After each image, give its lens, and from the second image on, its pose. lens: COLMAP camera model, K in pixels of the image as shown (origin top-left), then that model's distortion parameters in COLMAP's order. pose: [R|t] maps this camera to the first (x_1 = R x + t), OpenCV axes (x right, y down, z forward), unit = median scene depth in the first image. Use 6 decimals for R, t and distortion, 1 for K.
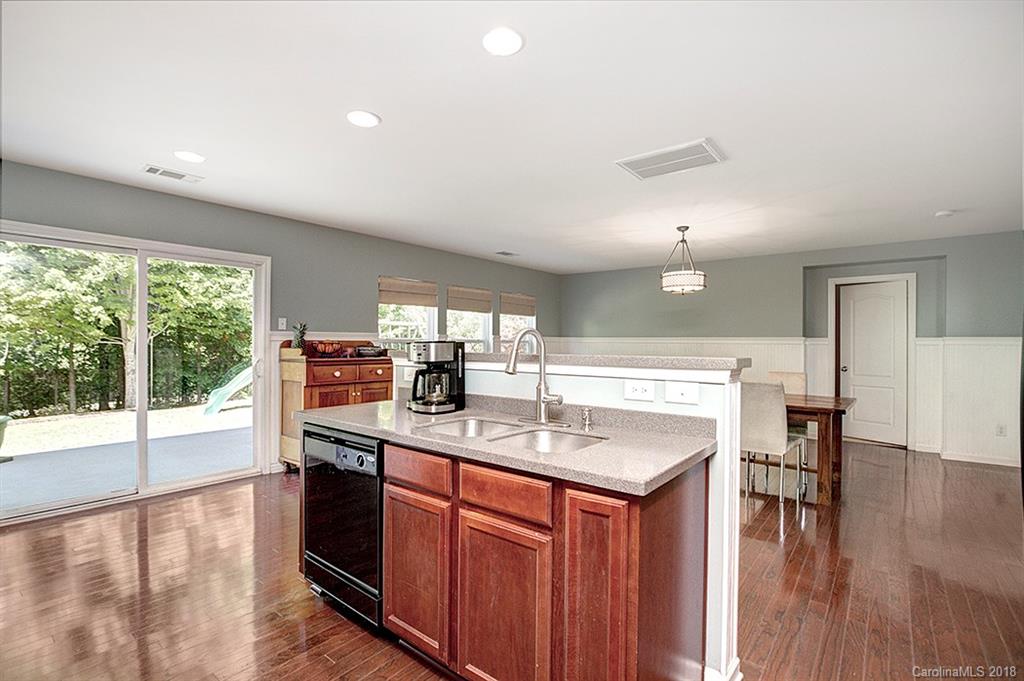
lens RADIAL K [[474.4, 0, 515.6], [0, 474.4, 343.2], [0, 0, 1]] dist [-0.022629, 0.002152]
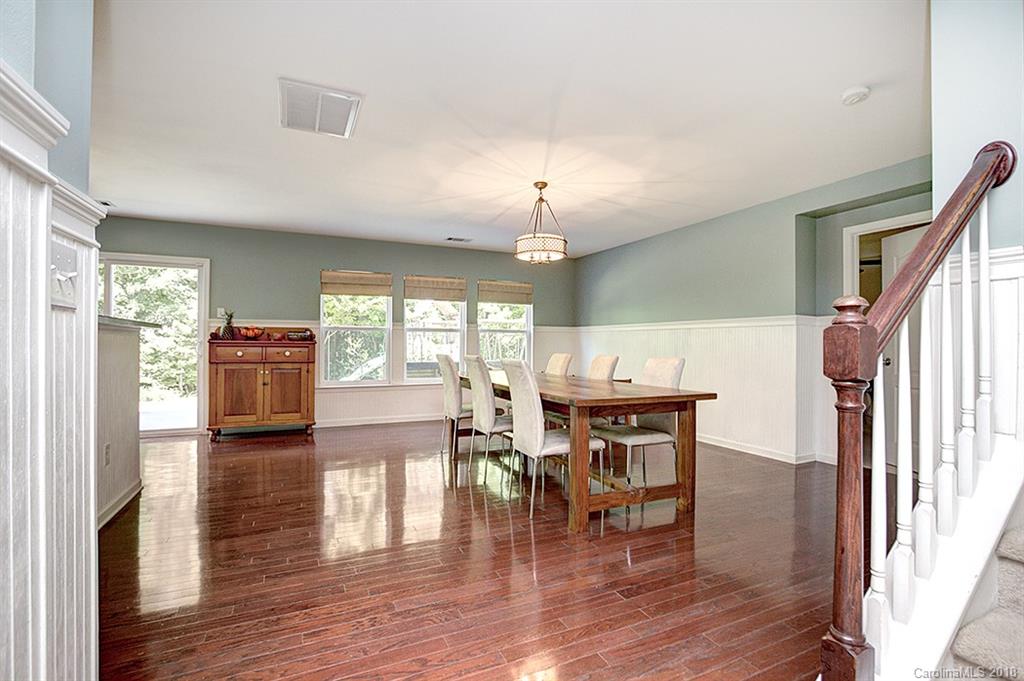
lens RADIAL K [[474.4, 0, 515.8], [0, 474.4, 344.2], [0, 0, 1]] dist [-0.022629, 0.002152]
pose [[0.899421, -0.003134, -0.437073, 0.678217], [0.000580, 0.999982, -0.005977, 0.044272], [0.437084, 0.005123, 0.899406, 0.224510]]
